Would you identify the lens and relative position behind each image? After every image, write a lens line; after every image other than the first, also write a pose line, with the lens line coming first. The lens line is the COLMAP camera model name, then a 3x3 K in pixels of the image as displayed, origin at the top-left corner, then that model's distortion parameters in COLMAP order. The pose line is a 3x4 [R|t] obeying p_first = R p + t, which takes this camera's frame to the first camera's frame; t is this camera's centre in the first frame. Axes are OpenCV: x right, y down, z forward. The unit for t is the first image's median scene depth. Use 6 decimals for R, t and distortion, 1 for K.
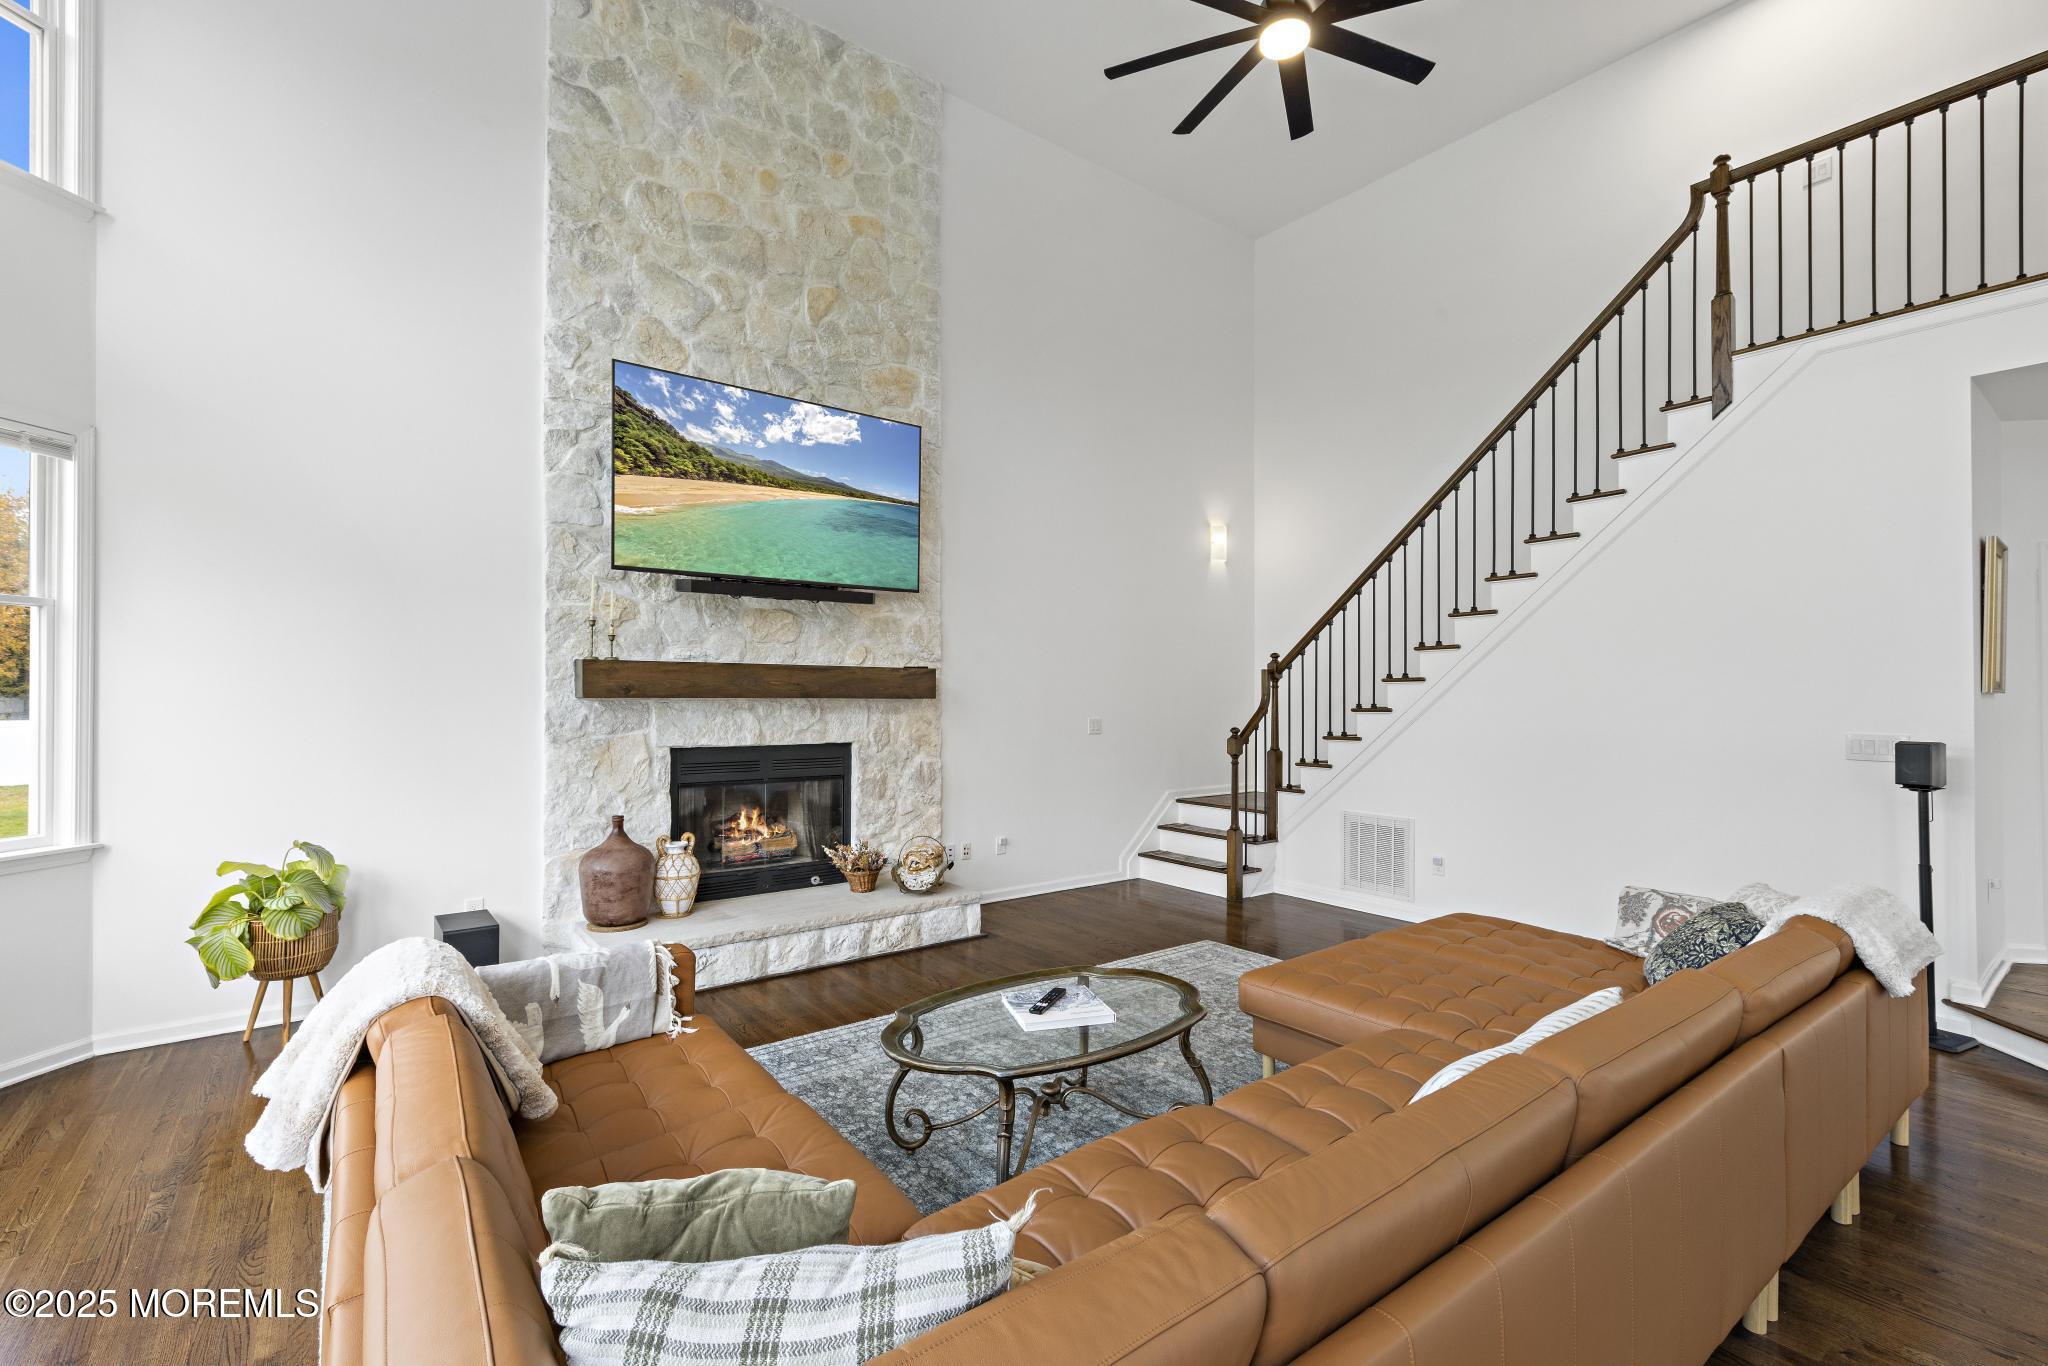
lens RADIAL K [[889.1, 0, 1028.1], [0, 889.1, 695.0], [0, 0, 1]] dist [0.002552, 0.000315]
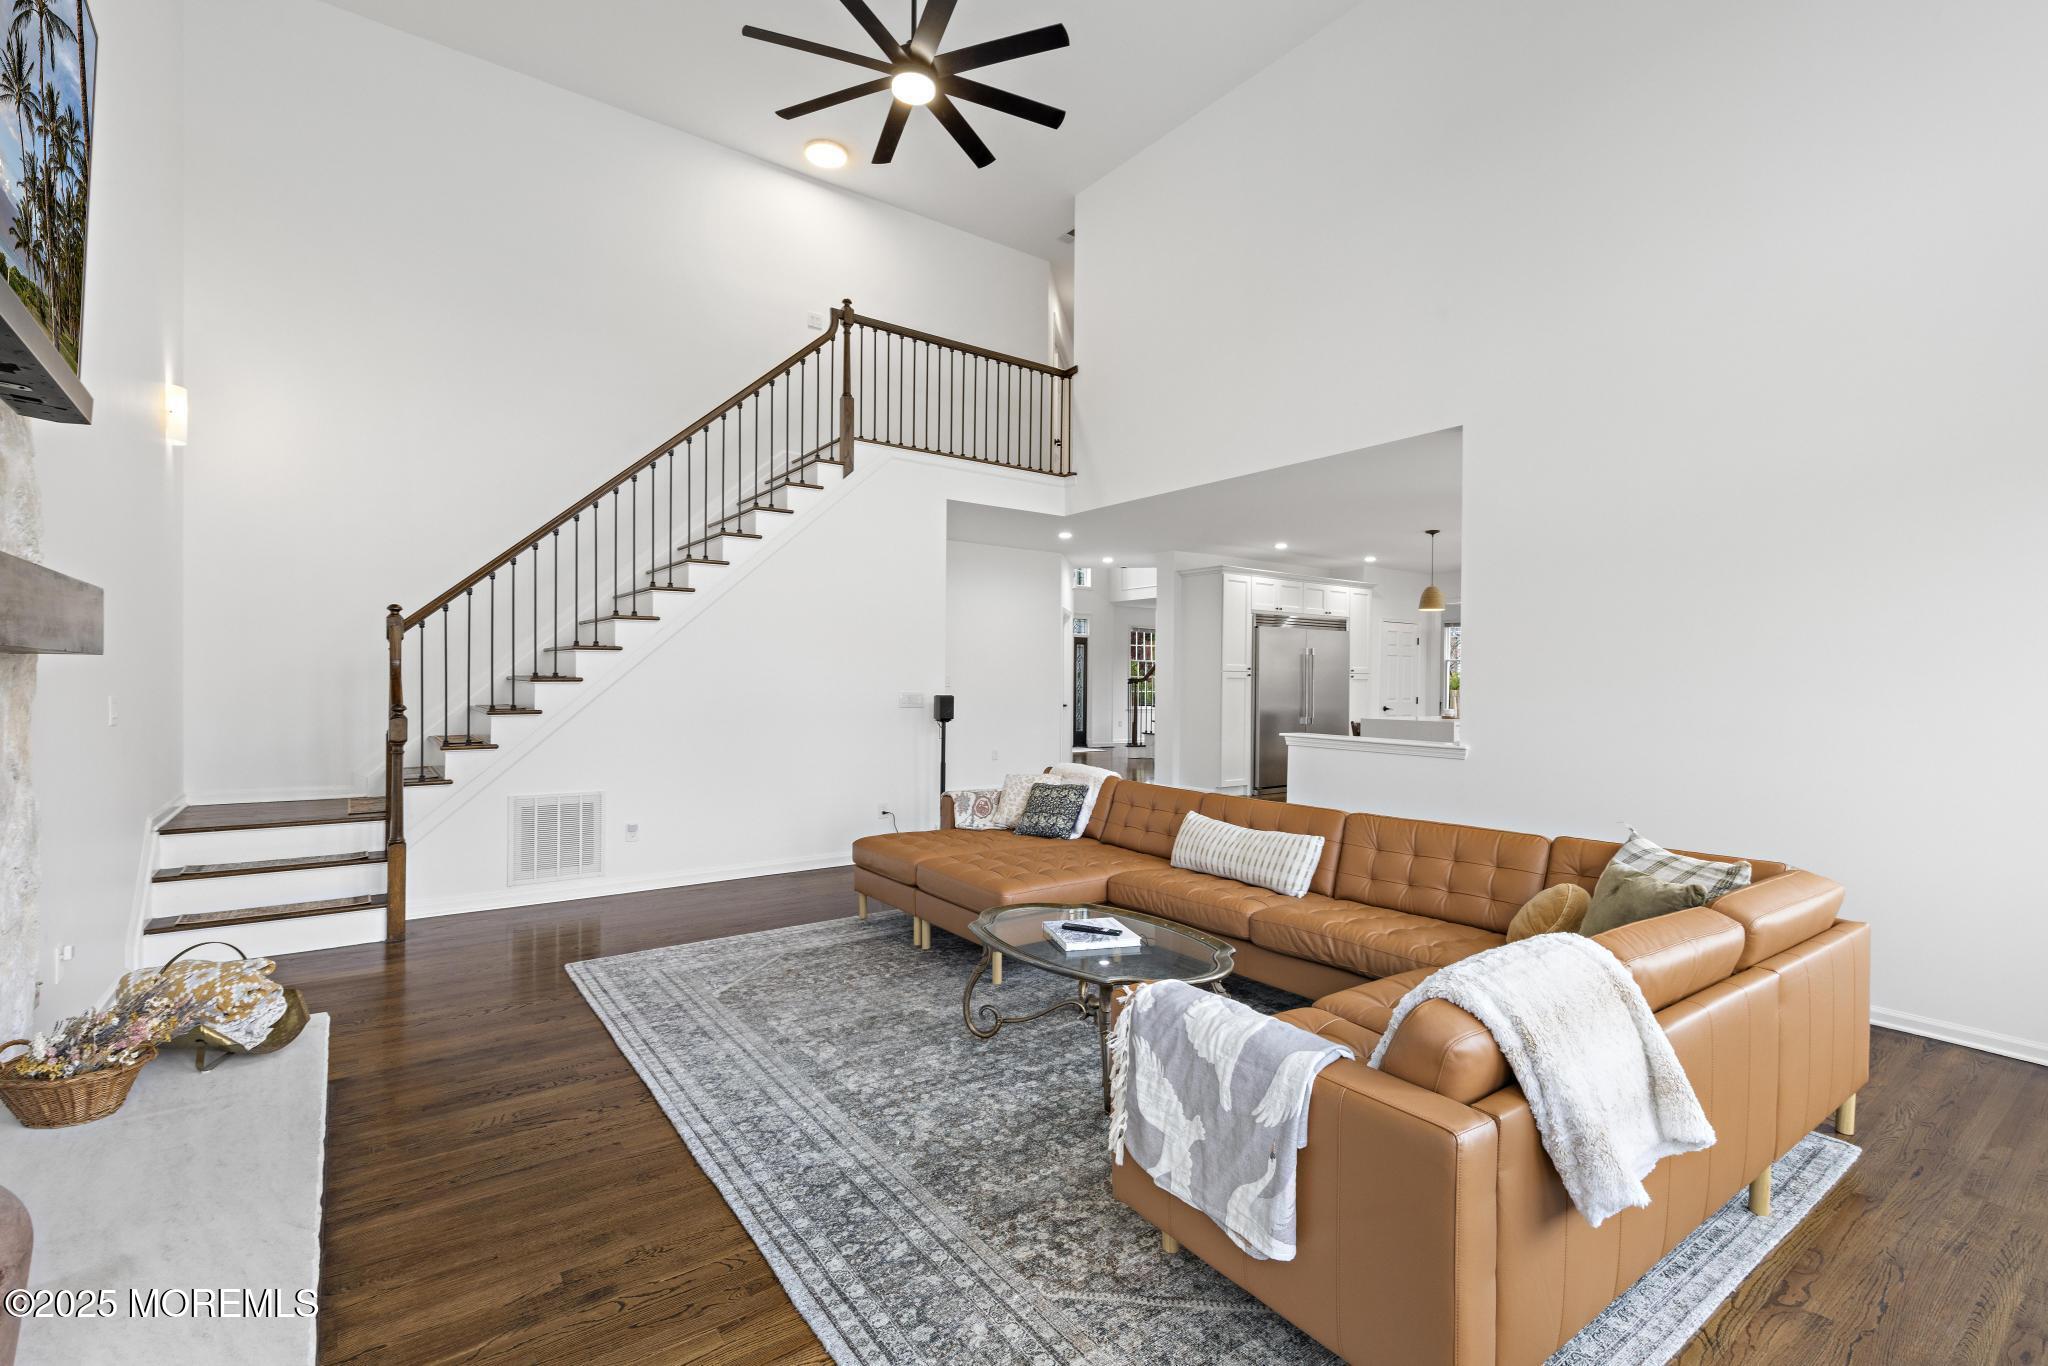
lens RADIAL K [[919.0, 0, 1024.0], [0, 919.0, 683.0], [0, 0, 1]] dist [0.001051, 0.000150]
pose [[0.025121, -0.005212, 0.999671, -0.625156], [-0.011175, 0.999922, 0.005494, 0.011613], [-0.999622, -0.011310, 0.025061, 0.572151]]
